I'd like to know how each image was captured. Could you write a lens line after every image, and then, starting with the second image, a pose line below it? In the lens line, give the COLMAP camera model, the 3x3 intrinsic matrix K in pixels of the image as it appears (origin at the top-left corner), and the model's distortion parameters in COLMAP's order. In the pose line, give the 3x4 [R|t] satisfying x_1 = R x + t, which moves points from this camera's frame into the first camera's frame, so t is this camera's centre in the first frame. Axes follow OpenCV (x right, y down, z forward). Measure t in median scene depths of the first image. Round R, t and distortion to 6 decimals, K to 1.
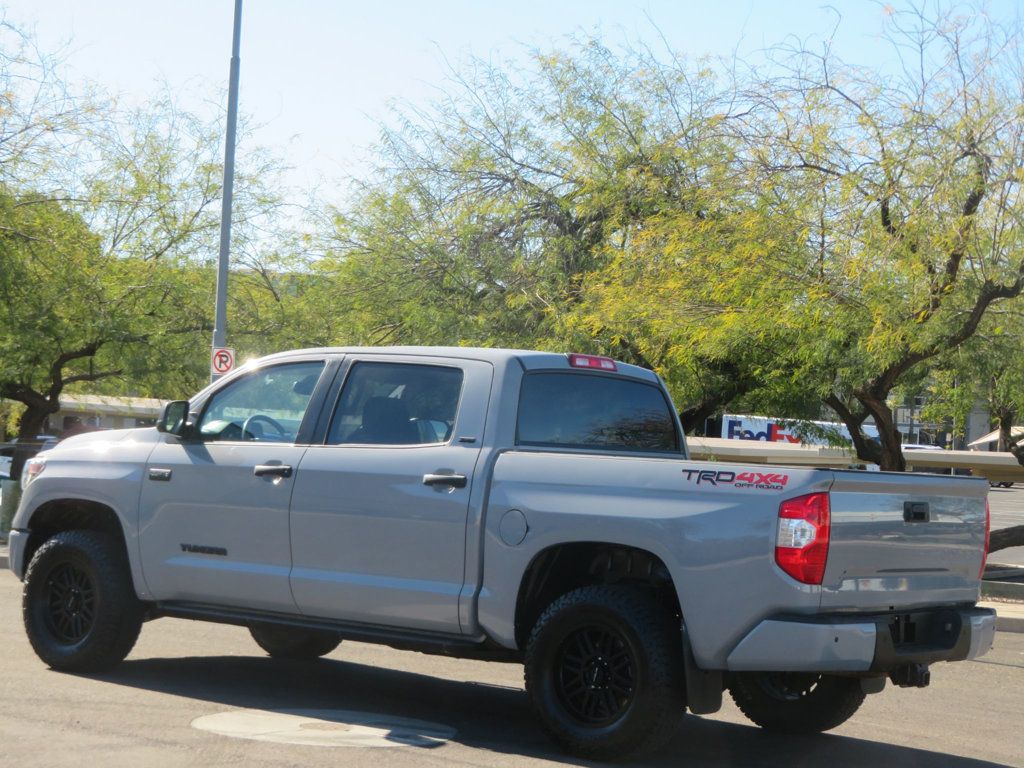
lens RADIAL K [[1233.7, 0, 512.0], [0, 1233.7, 384.0], [0, 0, 1]] dist [-0.151575, 0.269286]
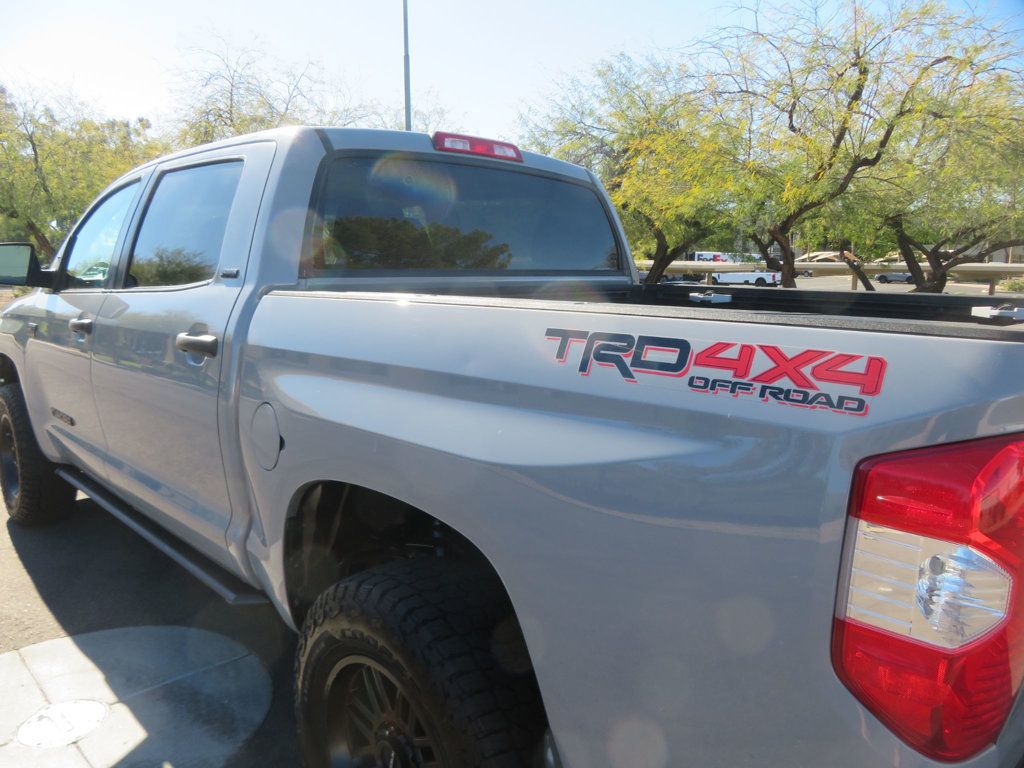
lens RADIAL K [[741.6, 0, 512.0], [0, 741.6, 384.0], [0, 0, 1]] dist [-0.005664, 0.000886]
pose [[0.996347, -0.043819, -0.073304, -0.041849], [0.057351, 0.979301, 0.194117, -0.010695], [0.063281, -0.197612, 0.978236, -0.228350]]
